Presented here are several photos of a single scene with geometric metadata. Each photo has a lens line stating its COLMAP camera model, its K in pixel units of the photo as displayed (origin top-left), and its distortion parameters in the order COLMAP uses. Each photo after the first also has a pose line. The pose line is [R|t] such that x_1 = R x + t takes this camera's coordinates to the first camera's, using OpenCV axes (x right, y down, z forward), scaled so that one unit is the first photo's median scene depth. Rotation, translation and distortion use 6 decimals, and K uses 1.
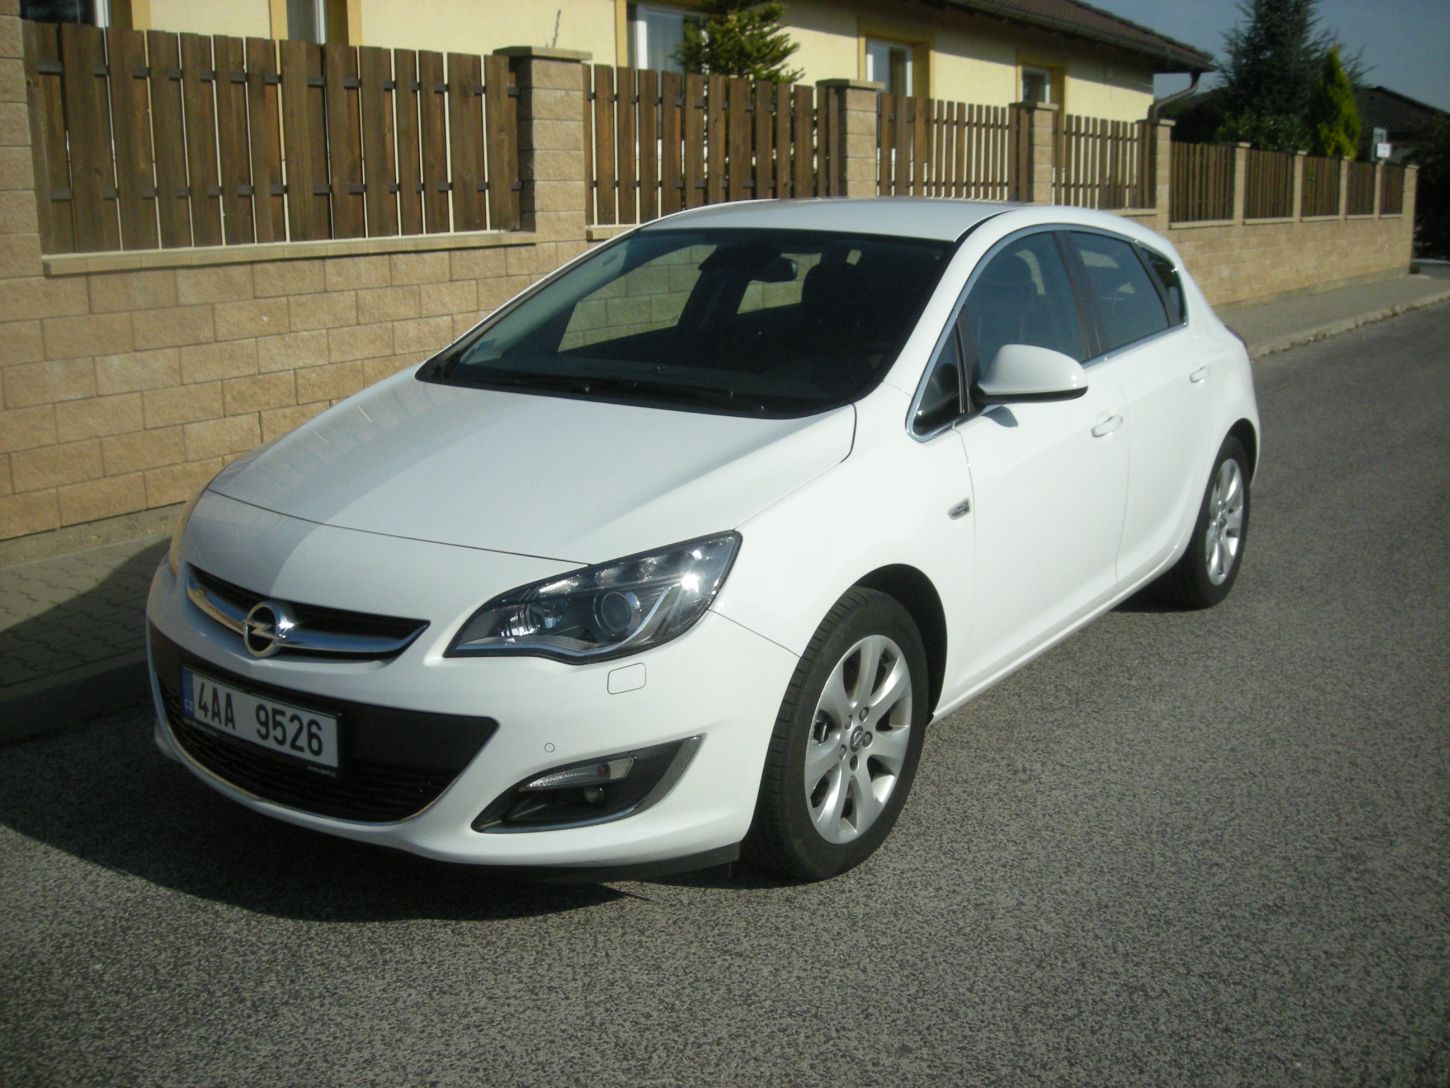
lens RADIAL K [[1486.8, 0, 718.5], [0, 1486.8, 529.4], [0, 0, 1]] dist [-0.127033, 0.000000]
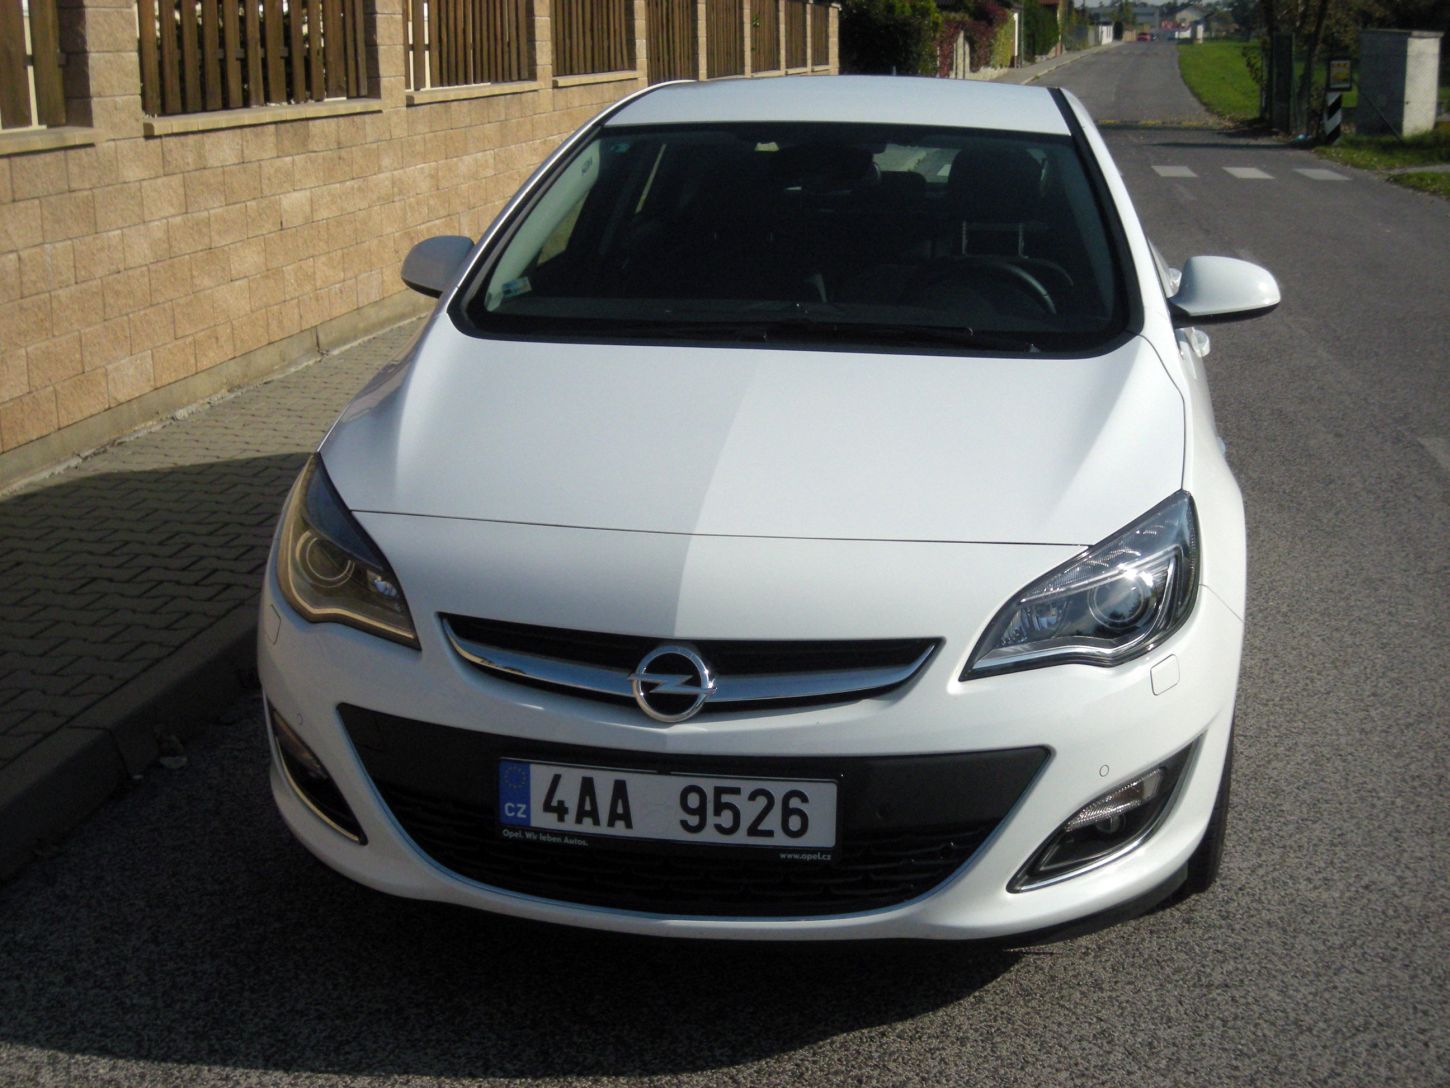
lens RADIAL K [[2009.5, 0, 733.5], [0, 2009.5, 554.8], [0, 0, 1]] dist [-0.104299, 0.000000]
pose [[0.900479, -0.106493, 0.421660, -0.677506], [0.096085, 0.994313, 0.045924, -0.038235], [-0.424153, -0.000838, 0.905590, 0.076530]]
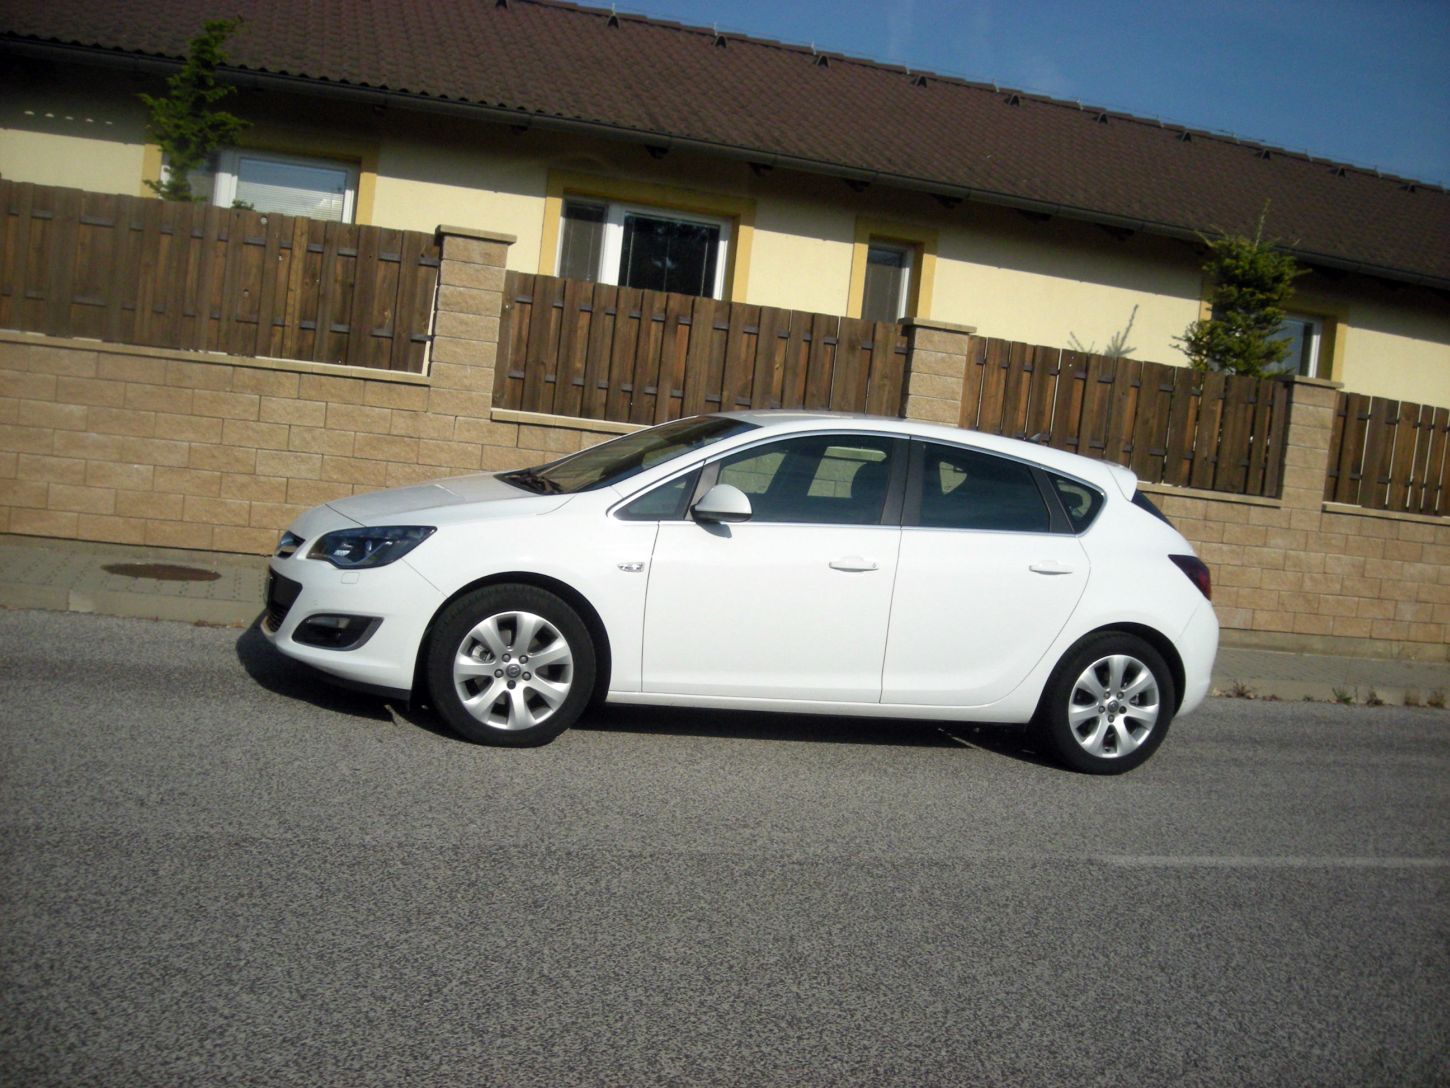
lens RADIAL K [[1486.8, 0, 722.0], [0, 1486.8, 541.6], [0, 0, 1]] dist [-0.127033, 0.000000]
pose [[0.784447, 0.140561, -0.604058, 1.430400], [-0.250260, 0.962903, -0.100934, 0.118052], [0.567462, 0.230349, 0.790523, -0.304585]]
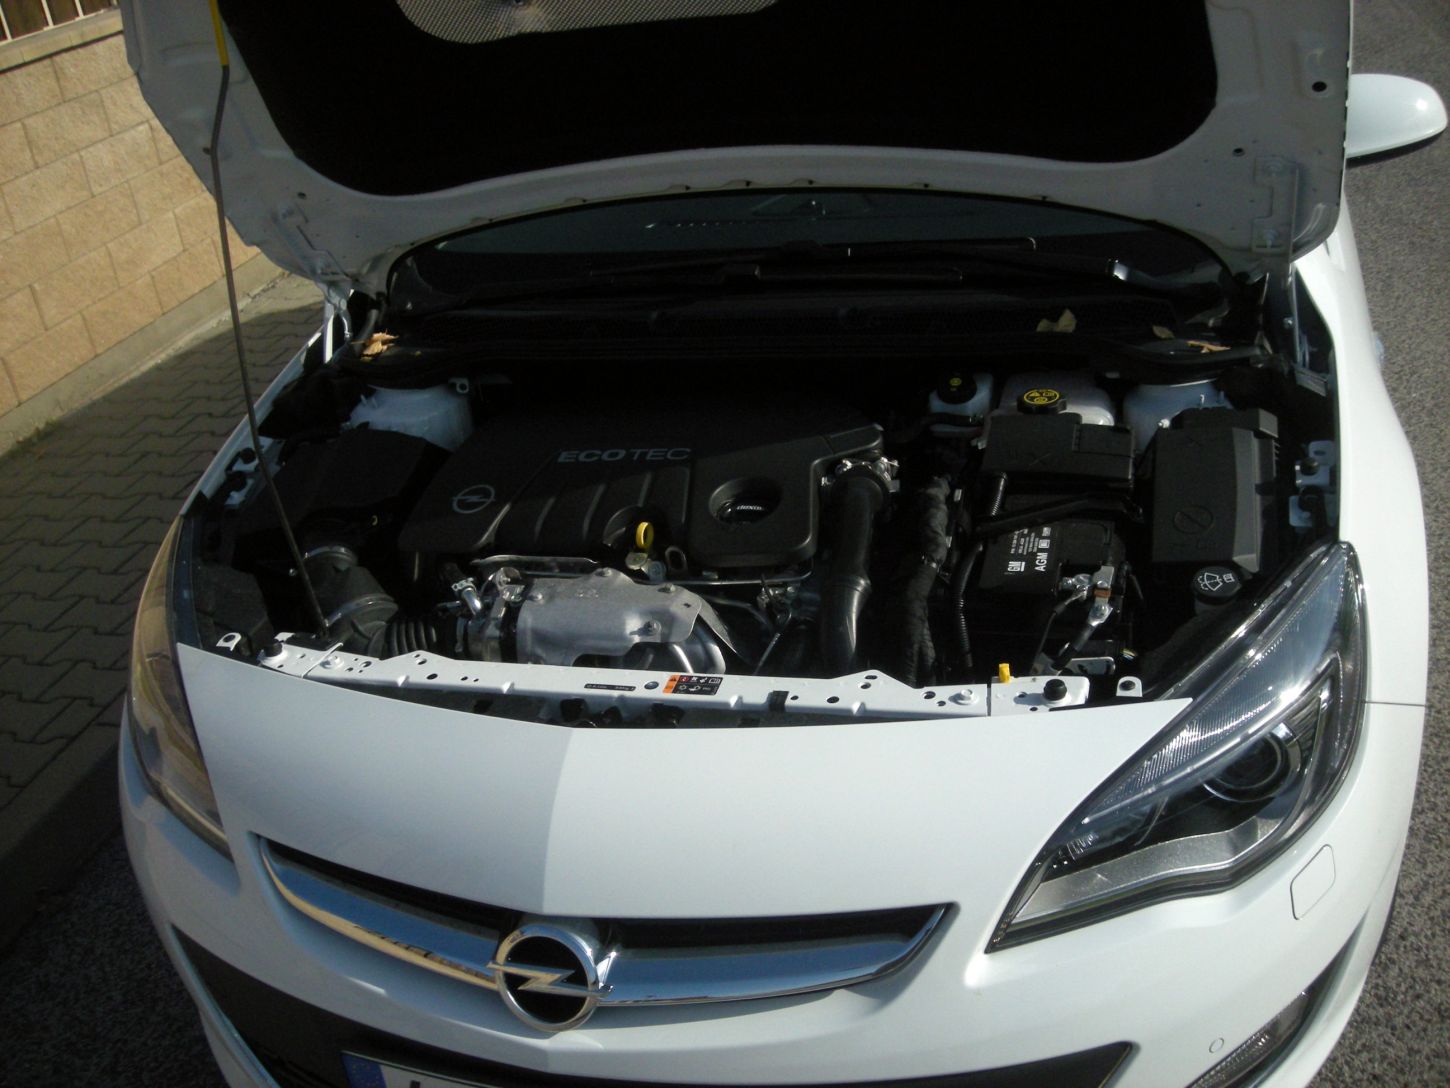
lens RADIAL K [[1486.8, 0, 718.3], [0, 1486.8, 540.7], [0, 0, 1]] dist [-0.127033, 0.000000]
pose [[0.937861, -0.260026, 0.229788, -0.322024], [0.200128, 0.946275, 0.253993, -0.178535], [-0.283487, -0.192223, 0.939513, 0.533447]]
